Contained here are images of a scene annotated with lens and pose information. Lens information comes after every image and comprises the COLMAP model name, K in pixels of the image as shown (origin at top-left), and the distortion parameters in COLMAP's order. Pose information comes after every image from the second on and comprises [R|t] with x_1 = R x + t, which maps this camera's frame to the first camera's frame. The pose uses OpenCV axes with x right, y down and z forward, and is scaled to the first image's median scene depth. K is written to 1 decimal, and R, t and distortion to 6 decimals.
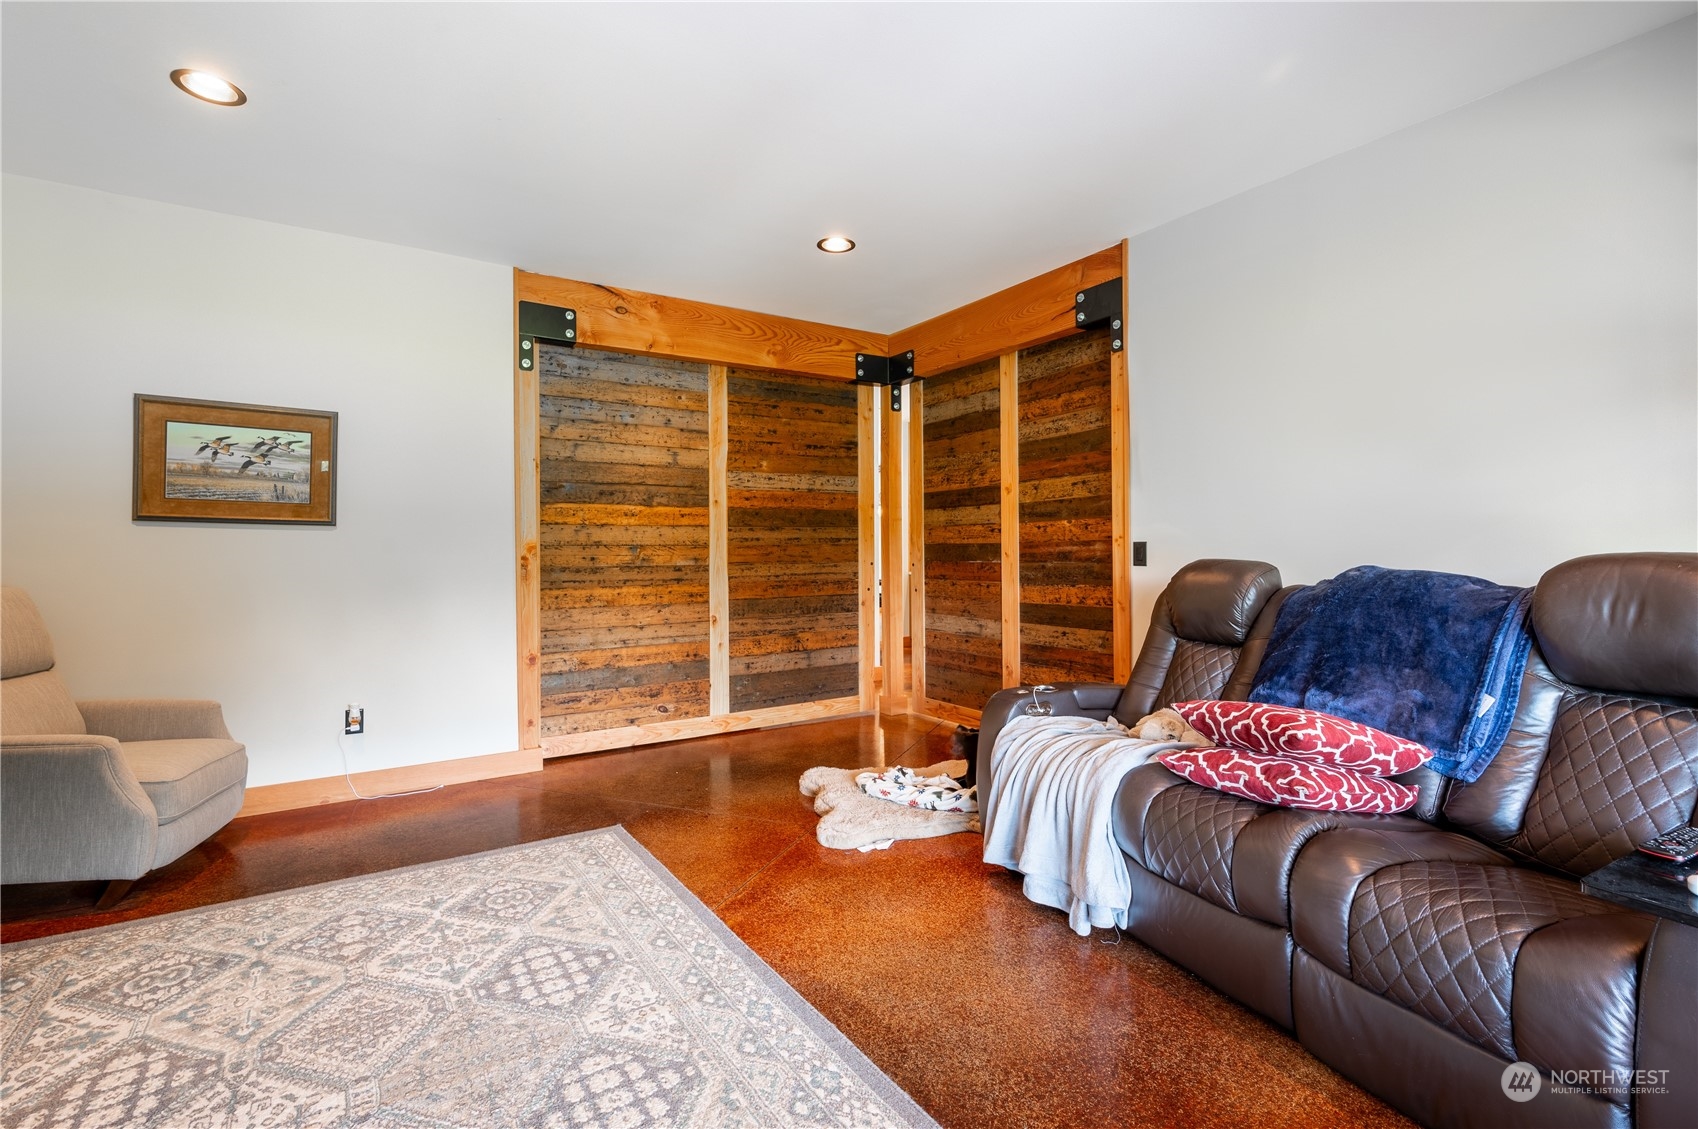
lens RADIAL K [[765.1, 0, 848.8], [0, 765.1, 548.2], [0, 0, 1]] dist [0.003458, 0.000837]
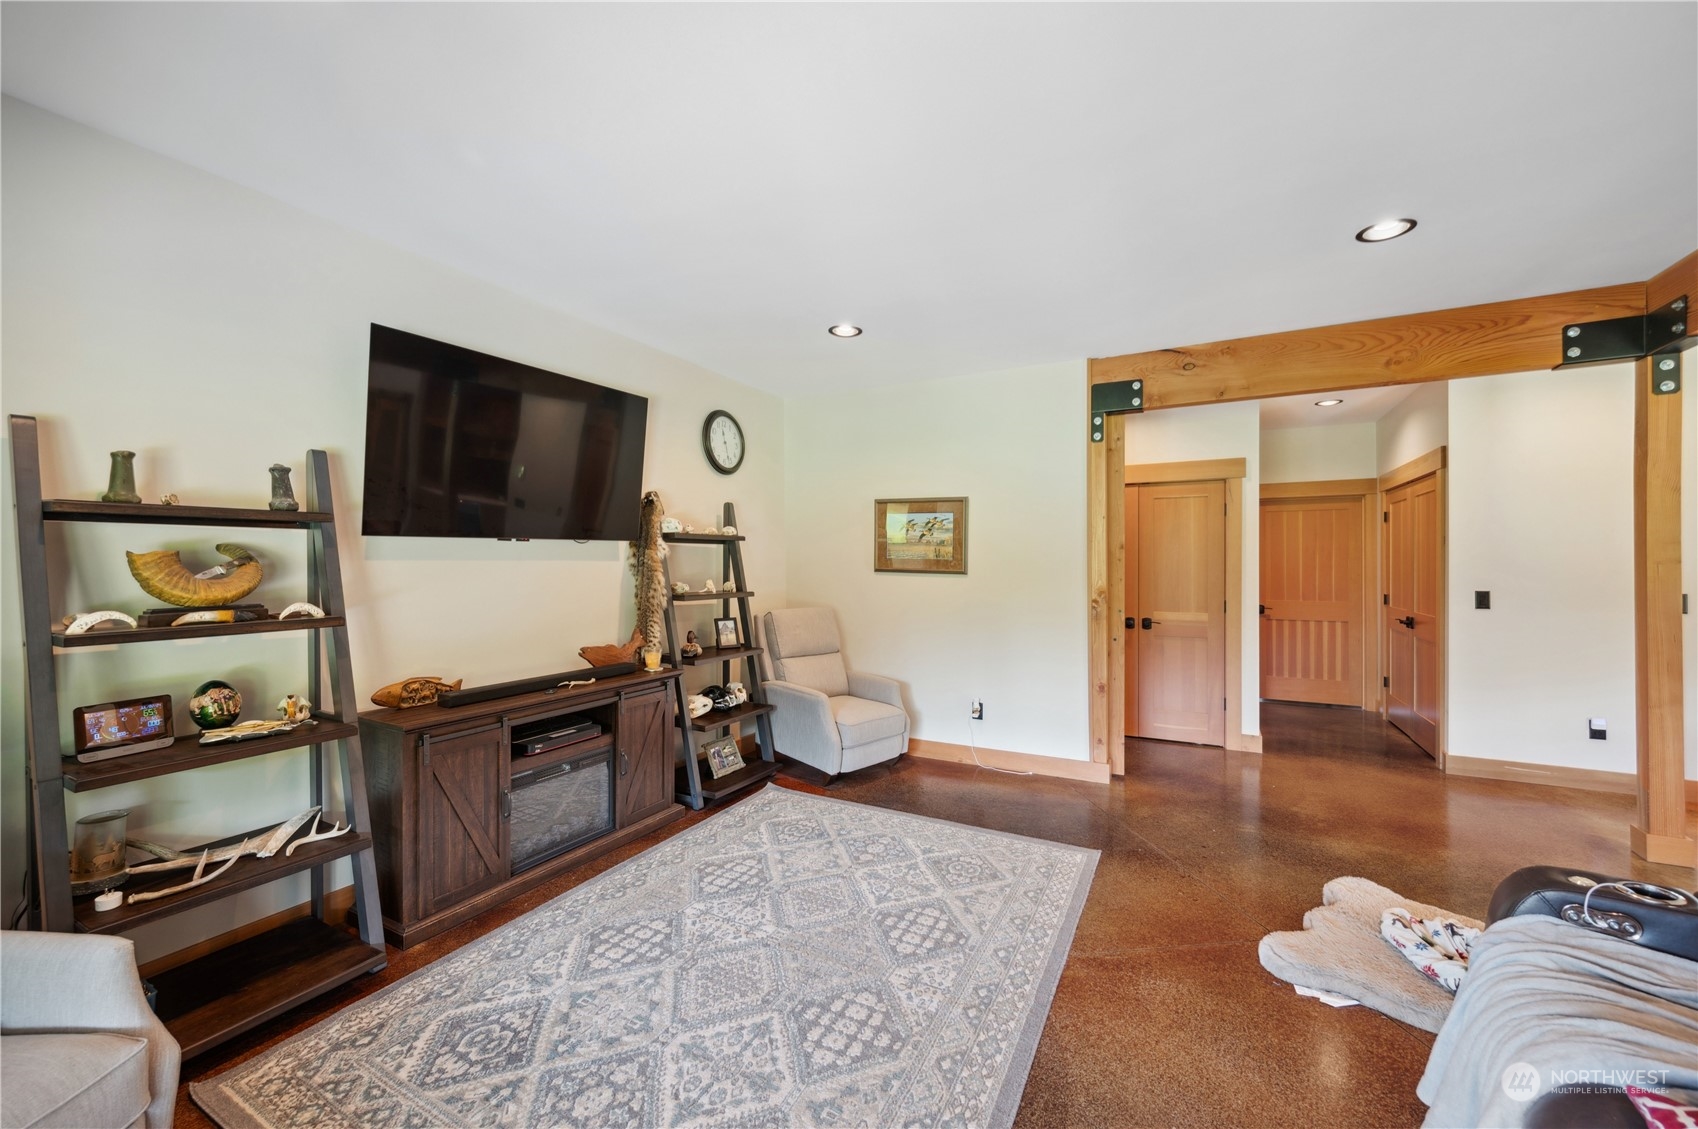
lens RADIAL K [[668.0, 0, 849.0], [0, 668.0, 564.5], [0, 0, 1]] dist [-0.000550, 0.000221]
pose [[0.485820, 0.006783, -0.874033, 0.416650], [-0.002131, 0.999976, 0.006576, -0.070056], [0.874057, -0.001332, 0.485822, 0.231340]]
